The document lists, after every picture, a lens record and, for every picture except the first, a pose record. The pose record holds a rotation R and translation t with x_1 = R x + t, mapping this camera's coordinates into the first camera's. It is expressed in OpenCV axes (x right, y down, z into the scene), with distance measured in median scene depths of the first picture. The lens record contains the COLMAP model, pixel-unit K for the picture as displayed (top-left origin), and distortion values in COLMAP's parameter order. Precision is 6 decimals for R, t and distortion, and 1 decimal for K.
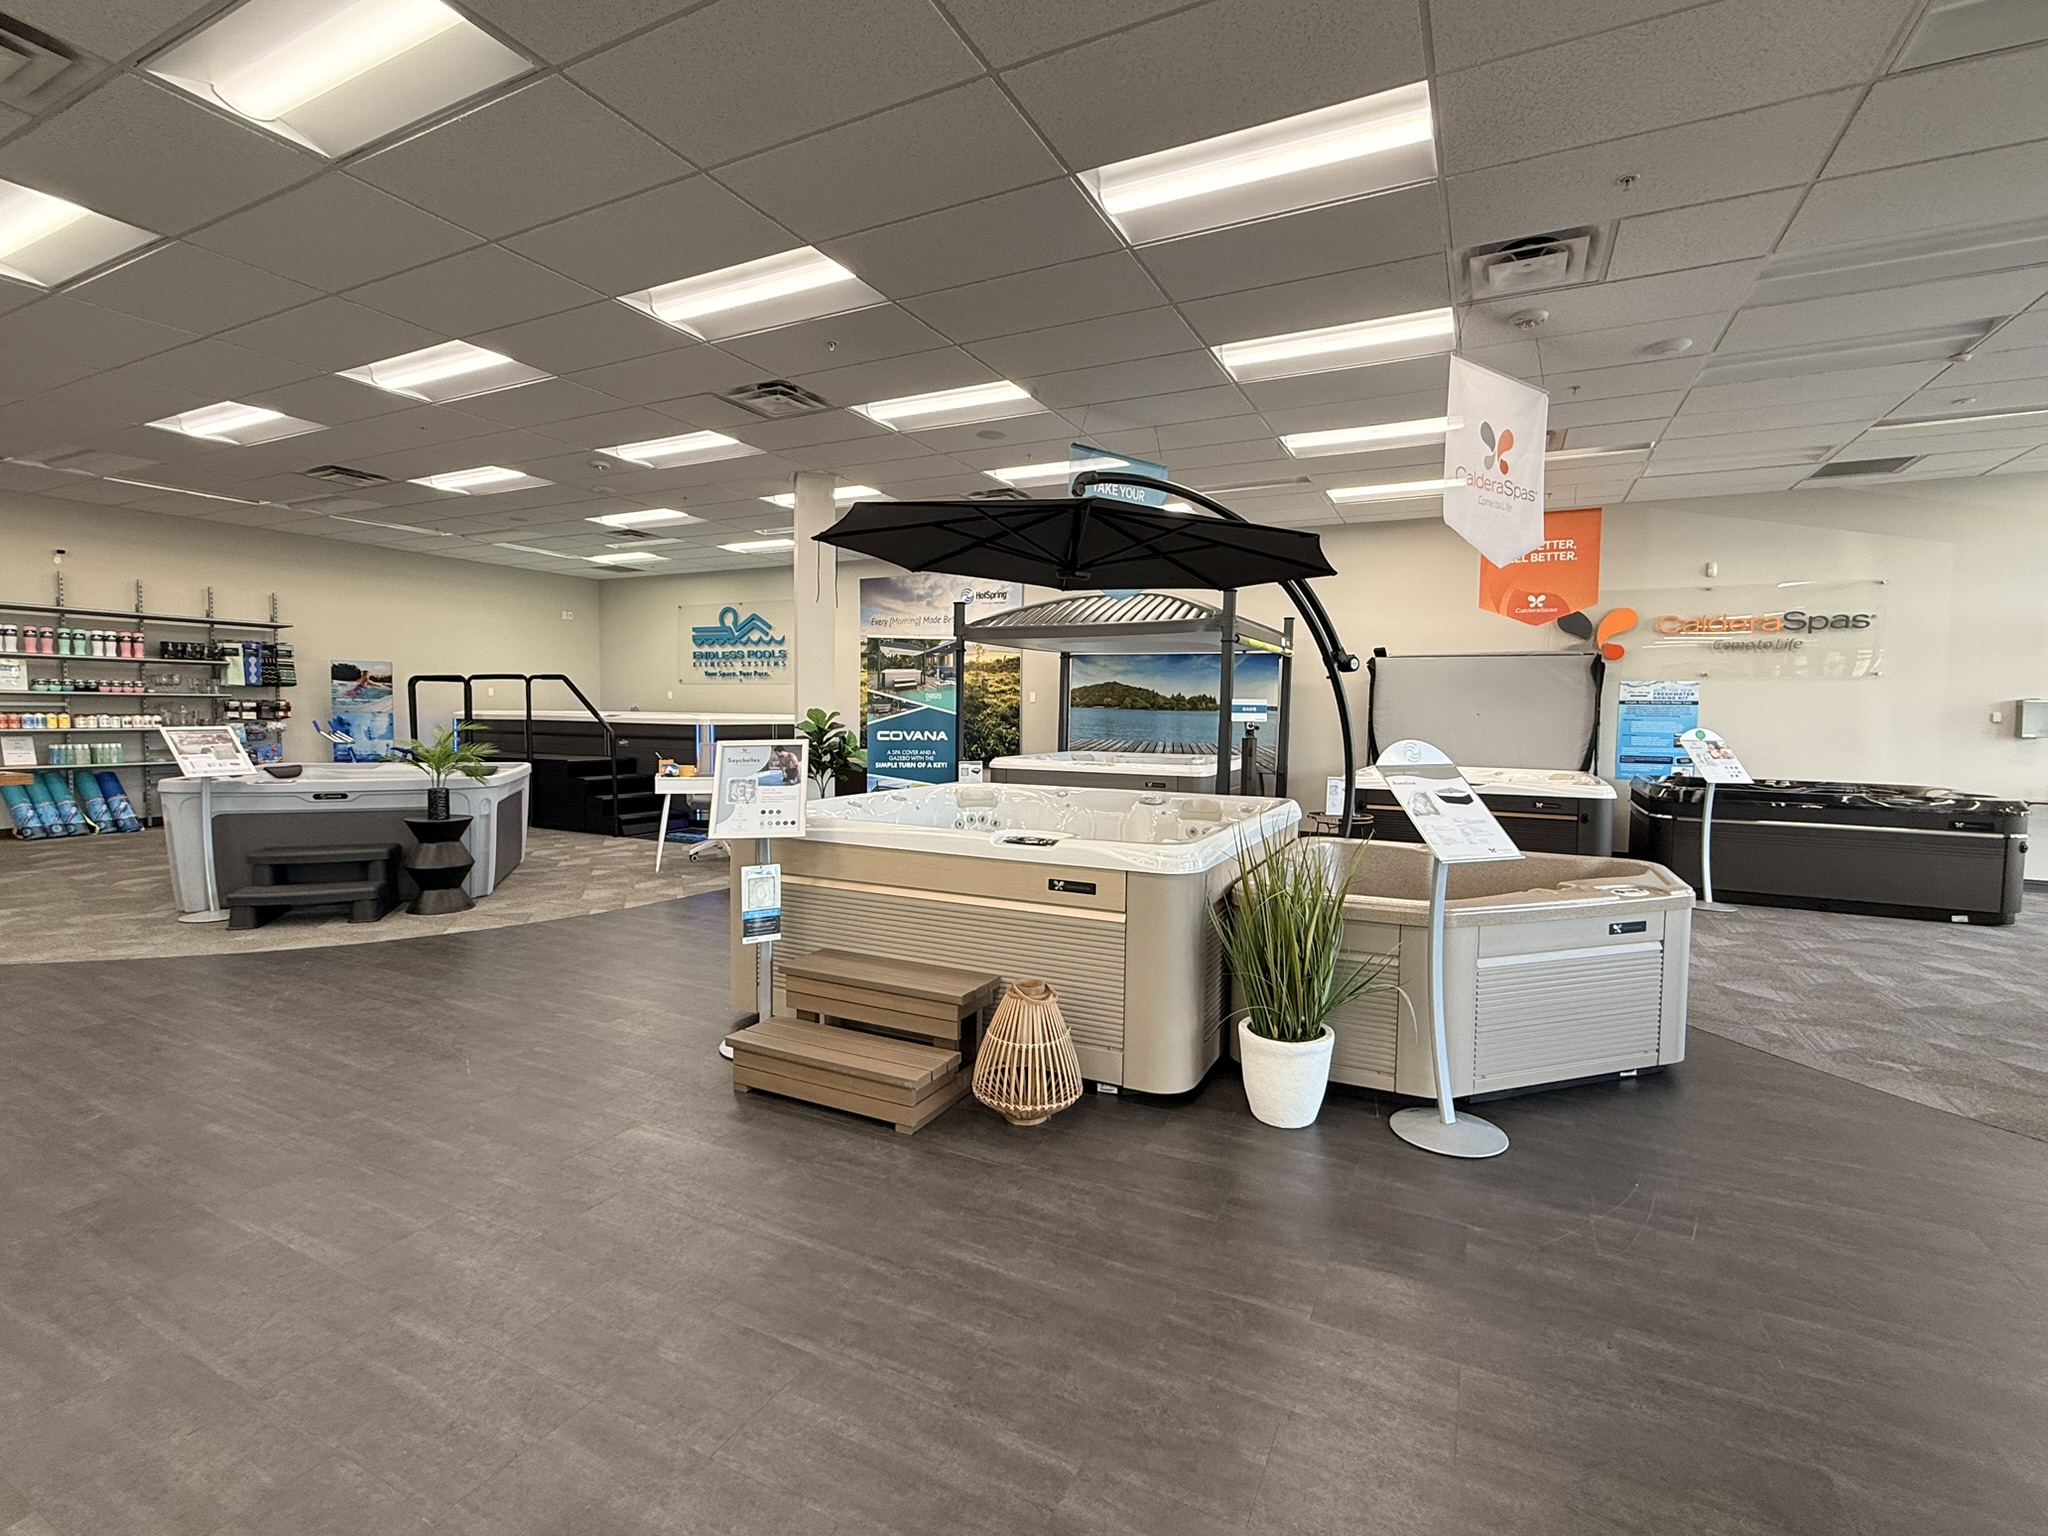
lens RADIAL K [[941.2, 0, 1020.2], [0, 941.2, 763.2], [0, 0, 1]] dist [0.008806, -0.008668]
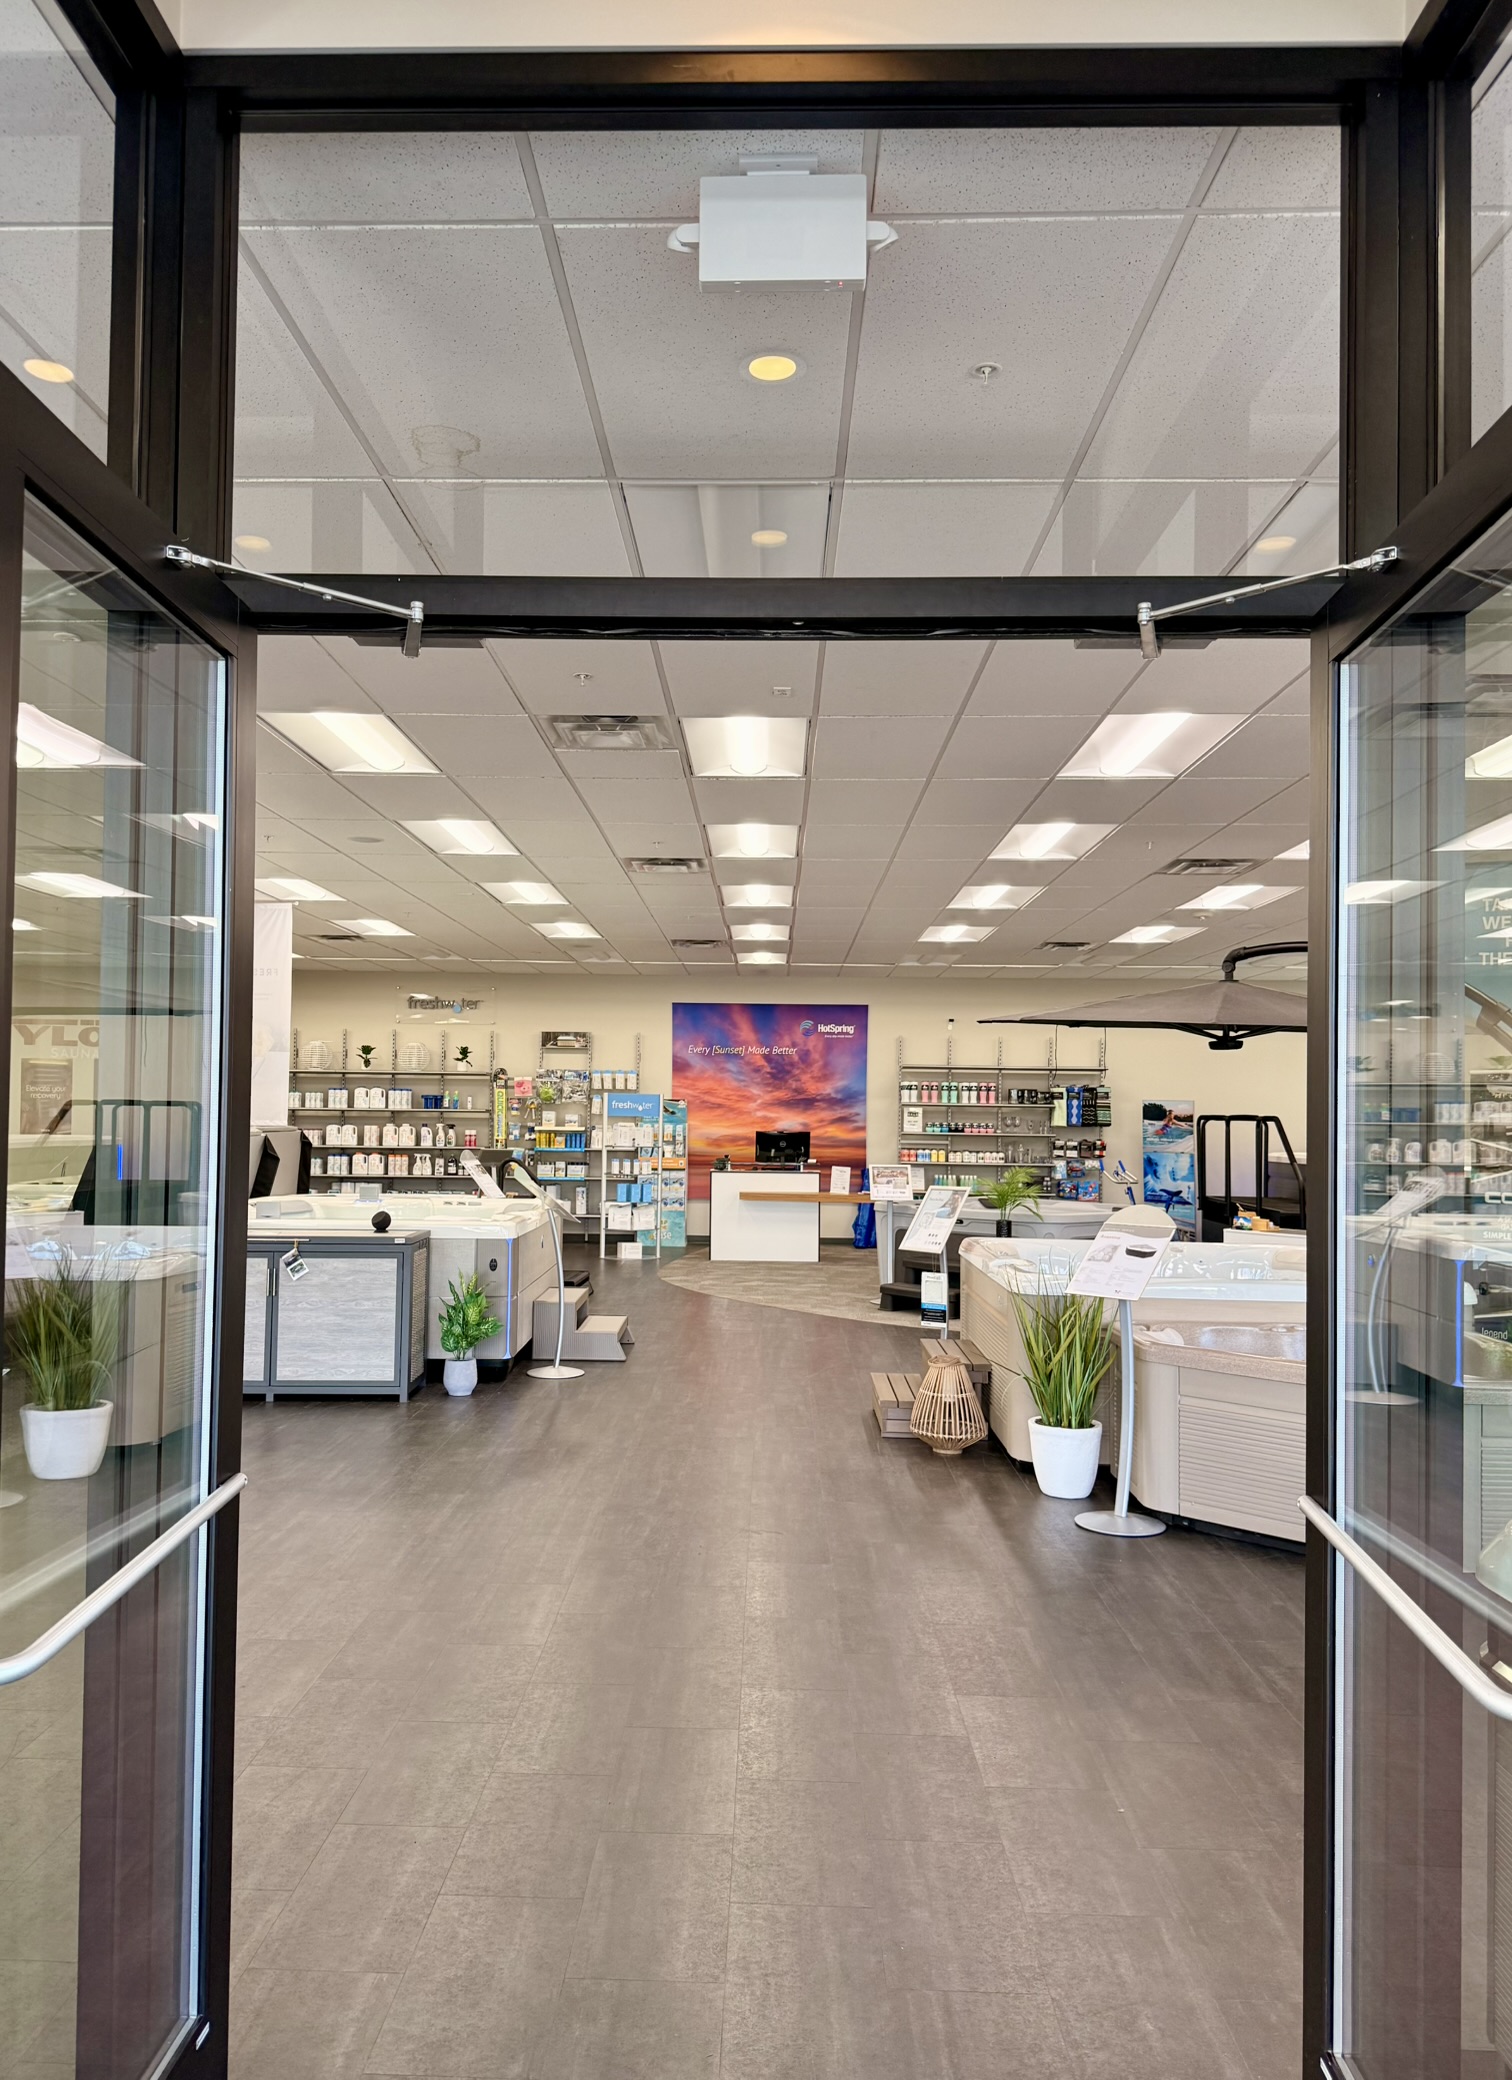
lens RADIAL K [[1527.4, 0, 711.2], [0, 1527.4, 1071.6], [0, 0, 1]] dist [0.144480, -0.000787]
pose [[0.415968, -0.030203, -0.908878, 0.763632], [-0.060140, 0.996347, -0.060634, -0.015654], [0.907388, 0.079882, 0.412632, -0.135831]]
